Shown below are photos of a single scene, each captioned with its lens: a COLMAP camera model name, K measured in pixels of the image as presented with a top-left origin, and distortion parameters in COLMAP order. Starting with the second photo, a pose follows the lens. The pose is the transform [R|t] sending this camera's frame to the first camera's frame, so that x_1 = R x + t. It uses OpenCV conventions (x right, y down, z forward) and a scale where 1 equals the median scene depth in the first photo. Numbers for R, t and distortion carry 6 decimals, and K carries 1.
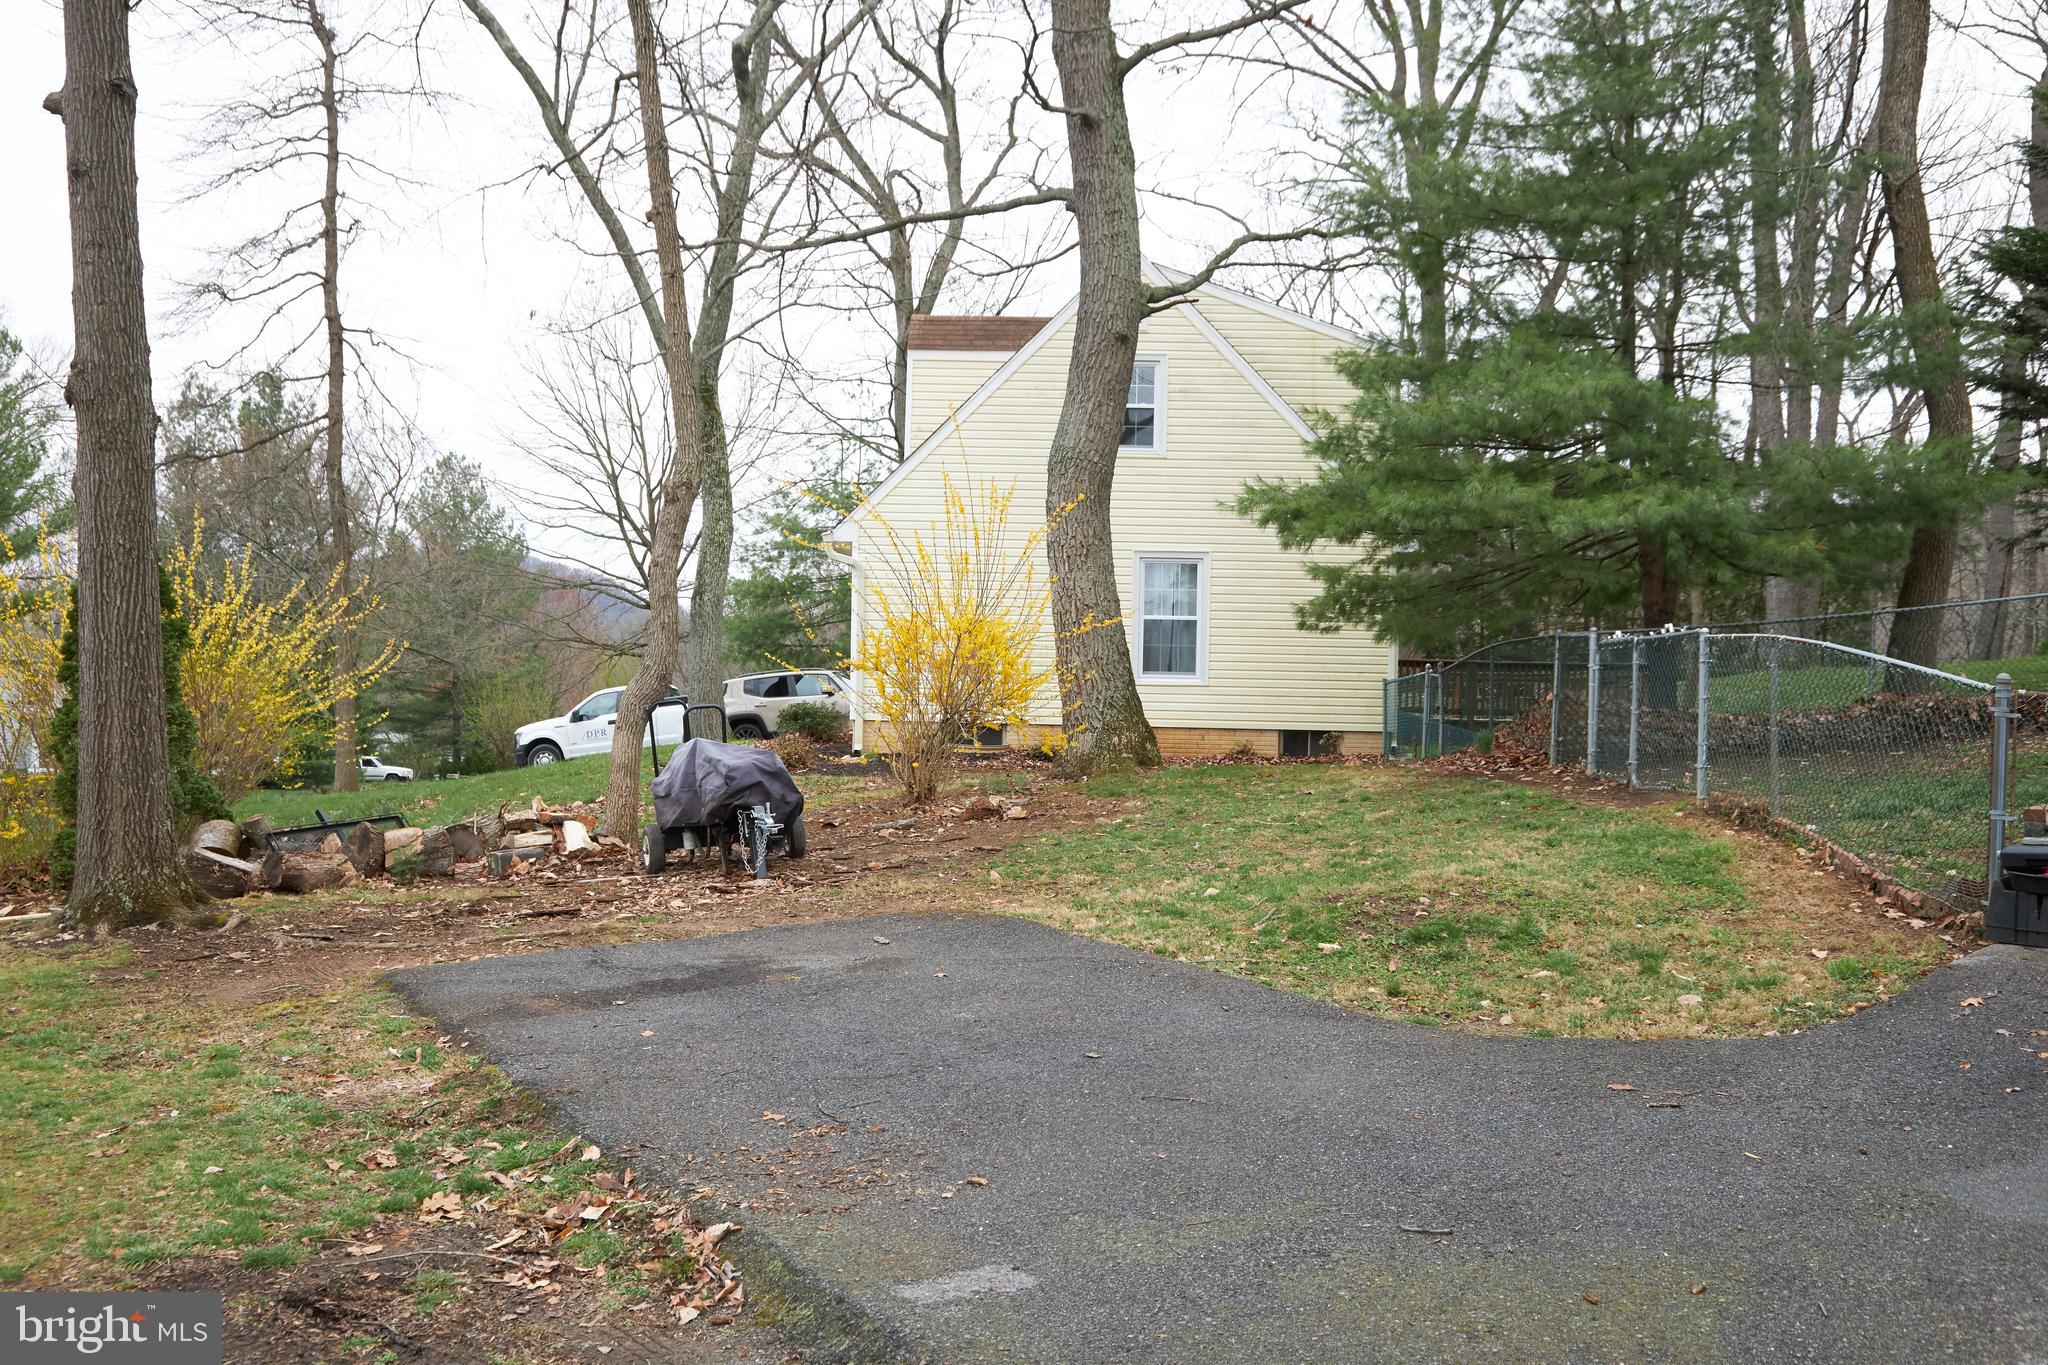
lens RADIAL K [[1879.0, 0, 1024.0], [0, 1879.0, 682.5], [0, 0, 1]] dist [-0.000081, -0.001345]
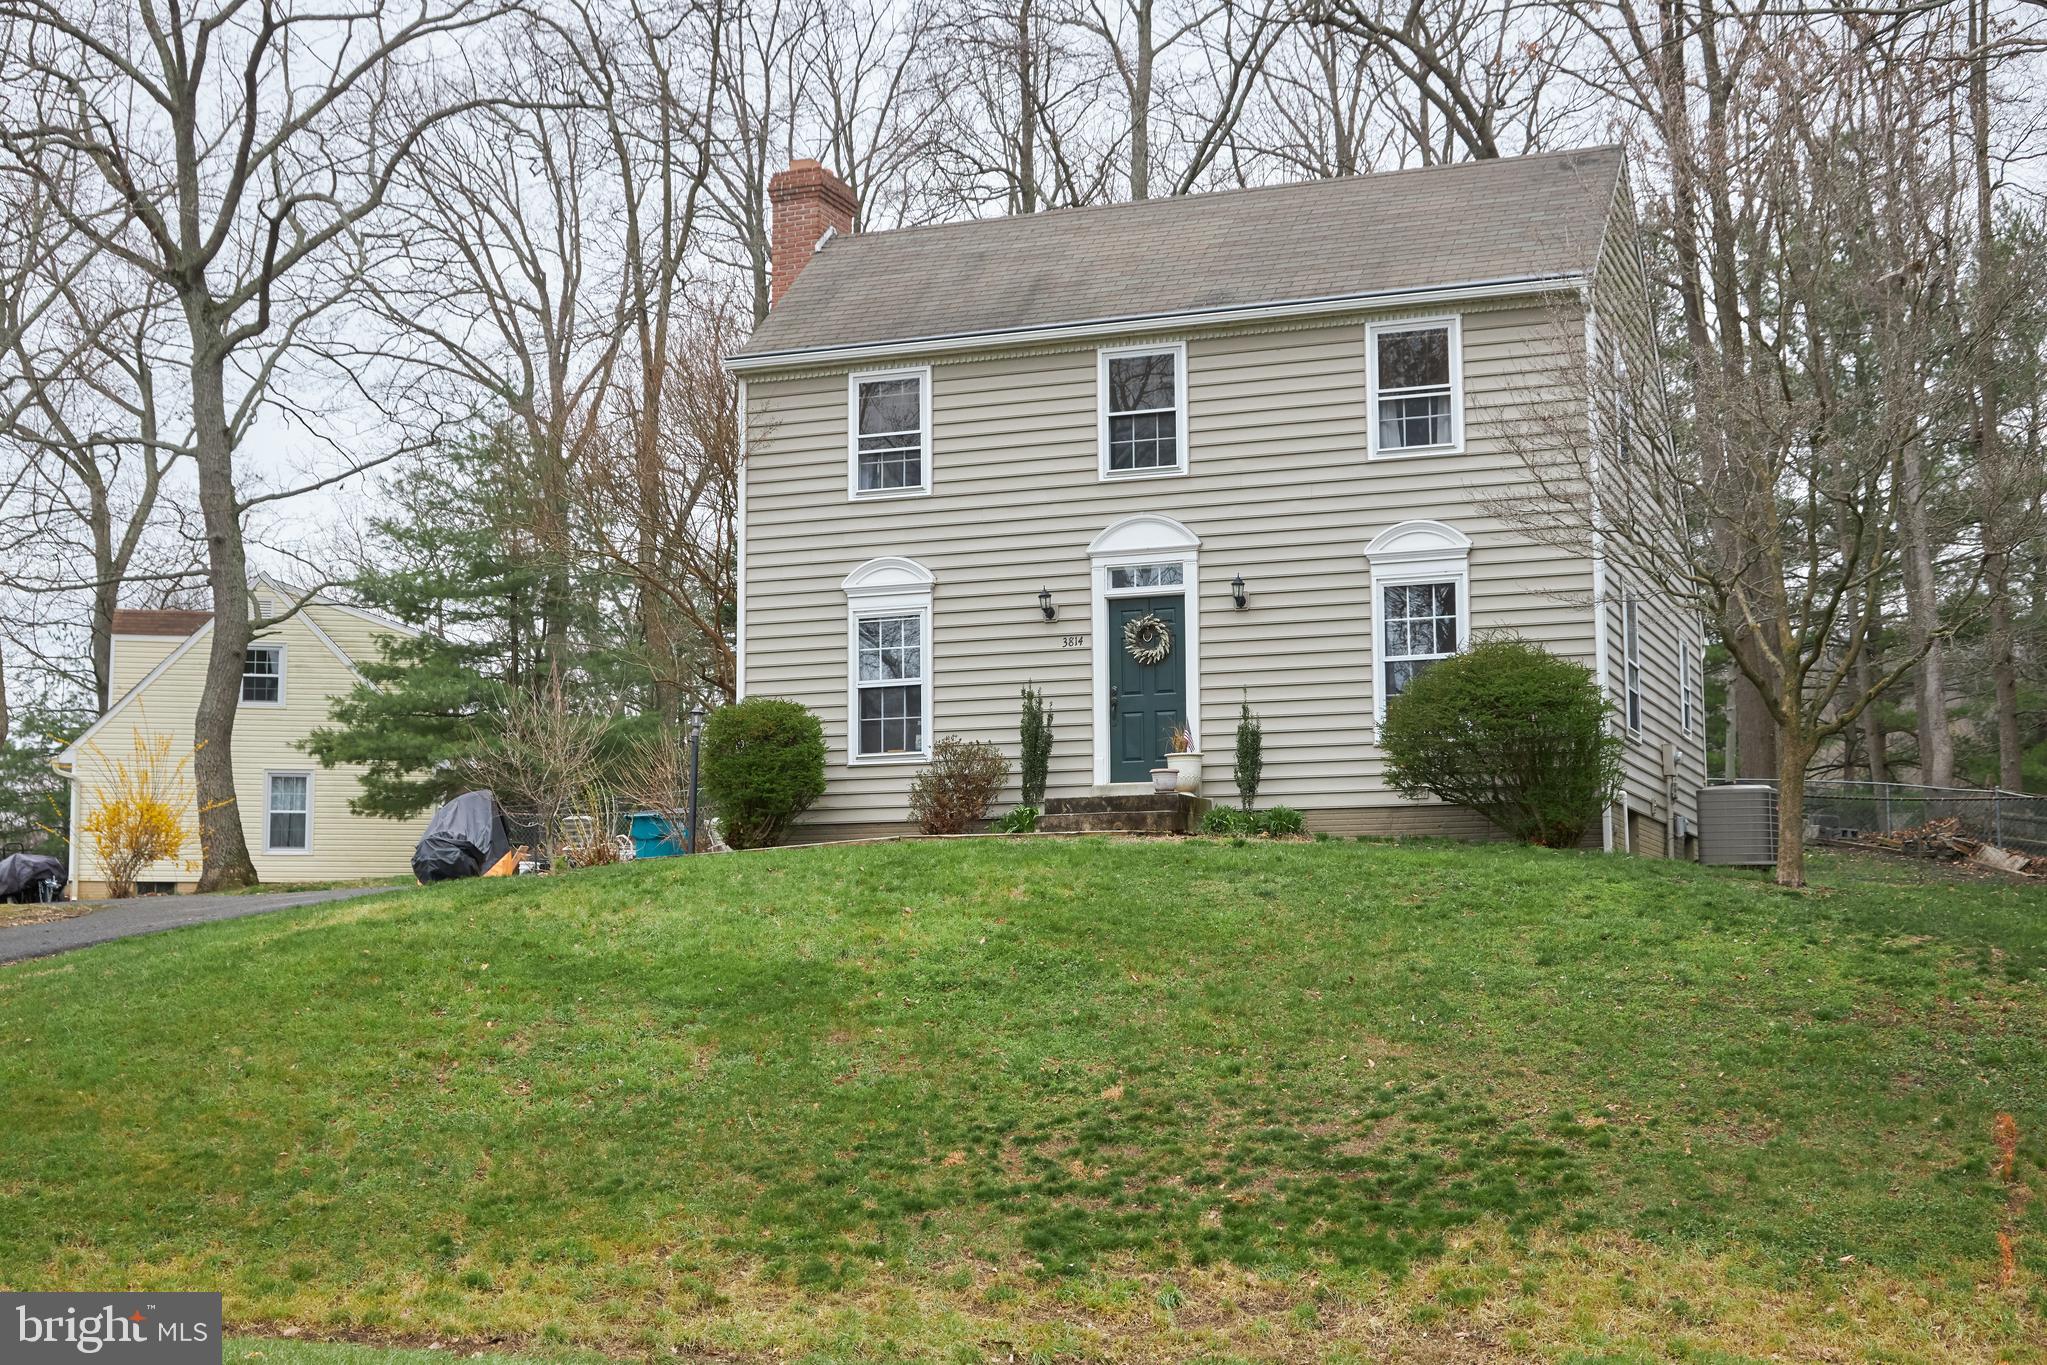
lens RADIAL K [[2646.2, 0, 1023.4], [0, 2646.2, 734.1], [0, 0, 1]] dist [-0.007739, -0.062326]
pose [[0.961316, 0.005032, 0.275401, 0.065139], [0.018210, 0.996485, -0.081772, 0.099293], [-0.274844, 0.083623, 0.957845, -1.376608]]
